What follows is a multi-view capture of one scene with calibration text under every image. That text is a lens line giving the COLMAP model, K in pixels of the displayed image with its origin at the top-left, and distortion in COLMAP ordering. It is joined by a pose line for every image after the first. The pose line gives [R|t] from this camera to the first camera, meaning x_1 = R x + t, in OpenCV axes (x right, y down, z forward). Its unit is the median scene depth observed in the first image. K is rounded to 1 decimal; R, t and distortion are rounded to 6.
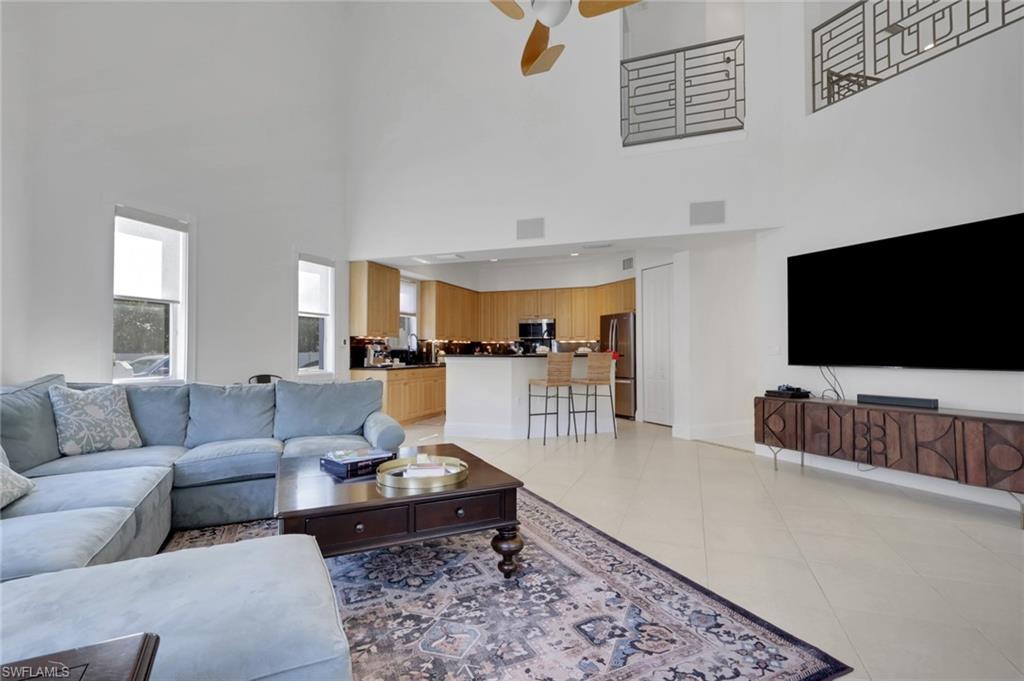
lens RADIAL K [[486.6, 0, 503.4], [0, 486.6, 335.5], [0, 0, 1]] dist [0.000601, -0.000482]
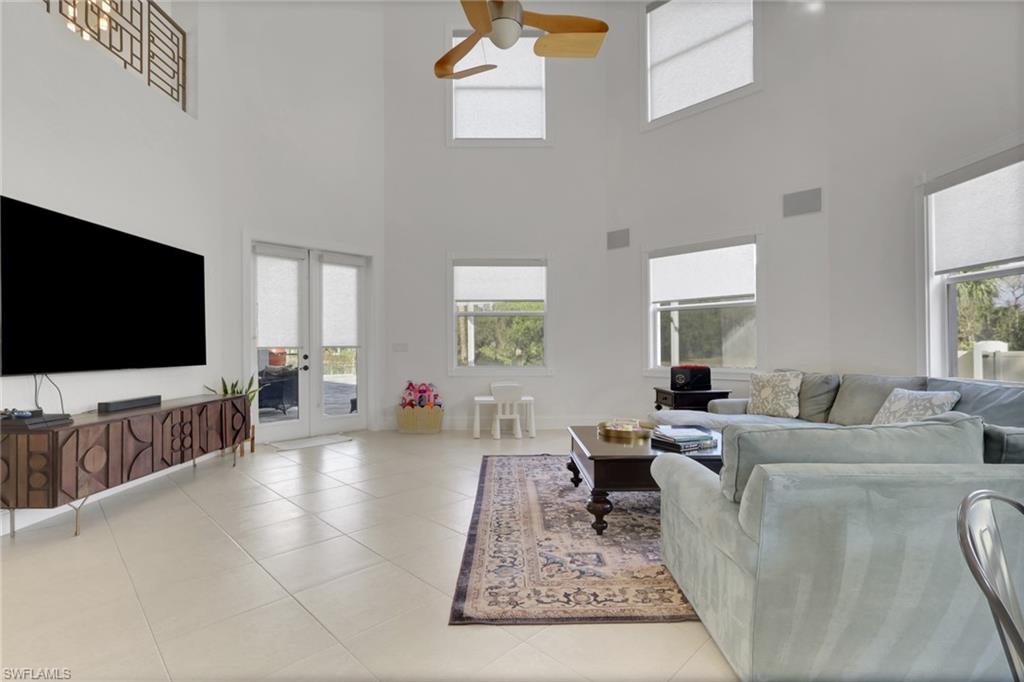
lens RADIAL K [[486.6, 0, 511.5], [0, 486.6, 350.1], [0, 0, 1]] dist [0.000601, -0.000482]
pose [[-0.918664, 0.007487, 0.394969, -0.320291], [-0.005179, 0.999506, -0.030993, 0.064832], [-0.395006, -0.030518, -0.918171, 1.886984]]
